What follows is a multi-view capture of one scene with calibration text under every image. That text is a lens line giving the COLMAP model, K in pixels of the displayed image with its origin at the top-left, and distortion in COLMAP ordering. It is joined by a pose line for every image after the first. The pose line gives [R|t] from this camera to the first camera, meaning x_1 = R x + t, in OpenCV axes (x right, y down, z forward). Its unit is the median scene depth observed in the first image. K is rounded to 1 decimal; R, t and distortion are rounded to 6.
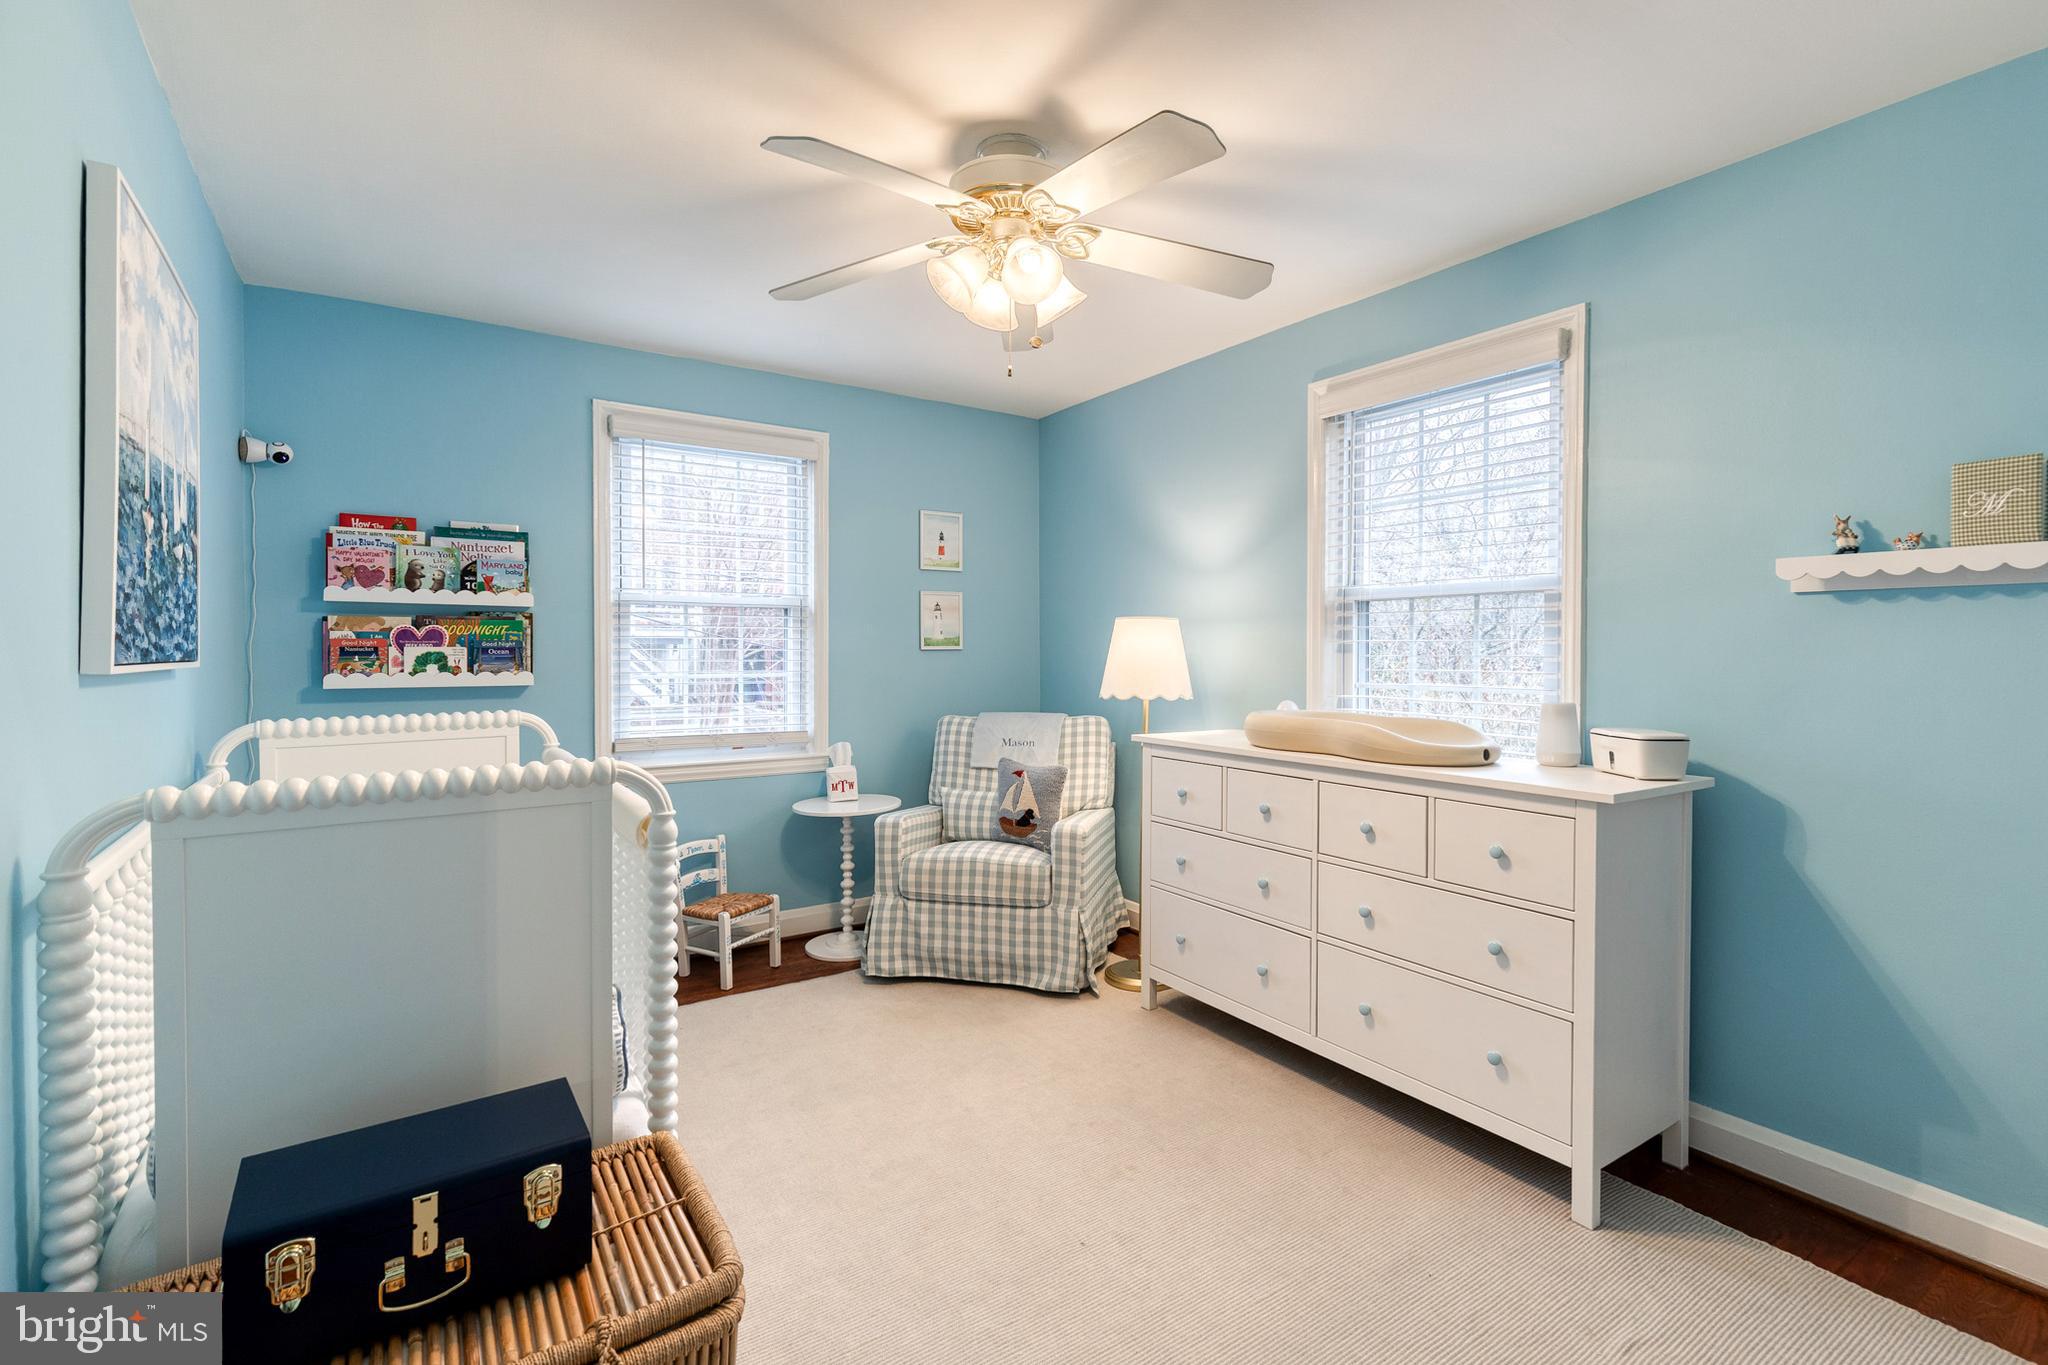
lens RADIAL K [[912.4, 0, 1053.0], [0, 912.4, 645.6], [0, 0, 1]] dist [0.009960, -0.001934]
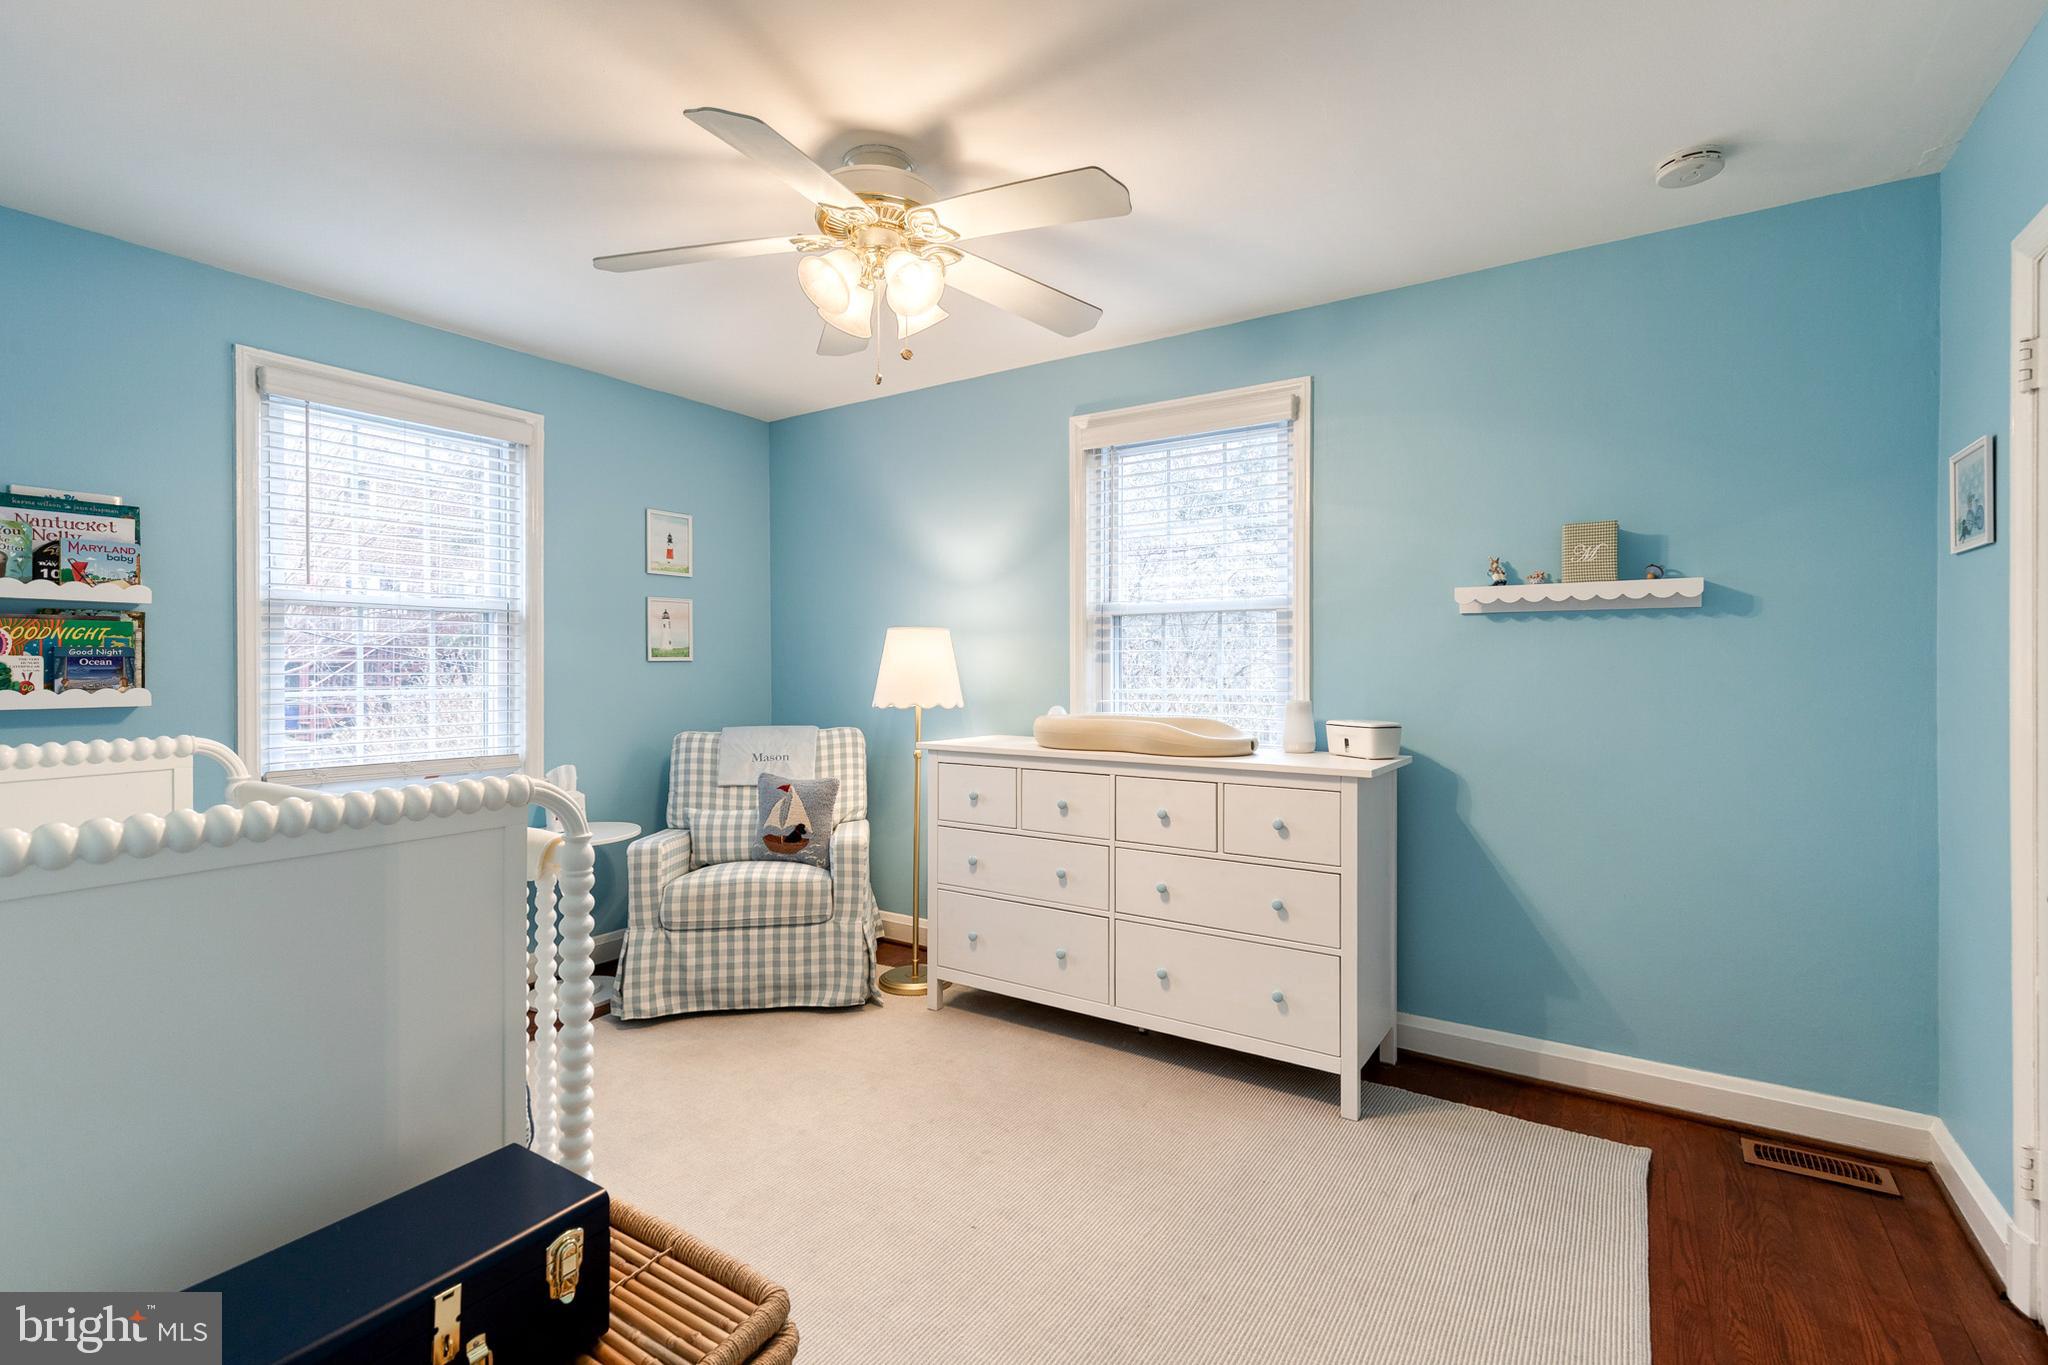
lens RADIAL K [[912.4, 0, 1041.6], [0, 912.4, 651.0], [0, 0, 1]] dist [0.009960, -0.001934]
pose [[0.926498, 0.003227, 0.376287, -0.207172], [0.000942, 0.999940, -0.010896, 0.008087], [-0.376299, 0.010449, 0.926439, 0.001908]]
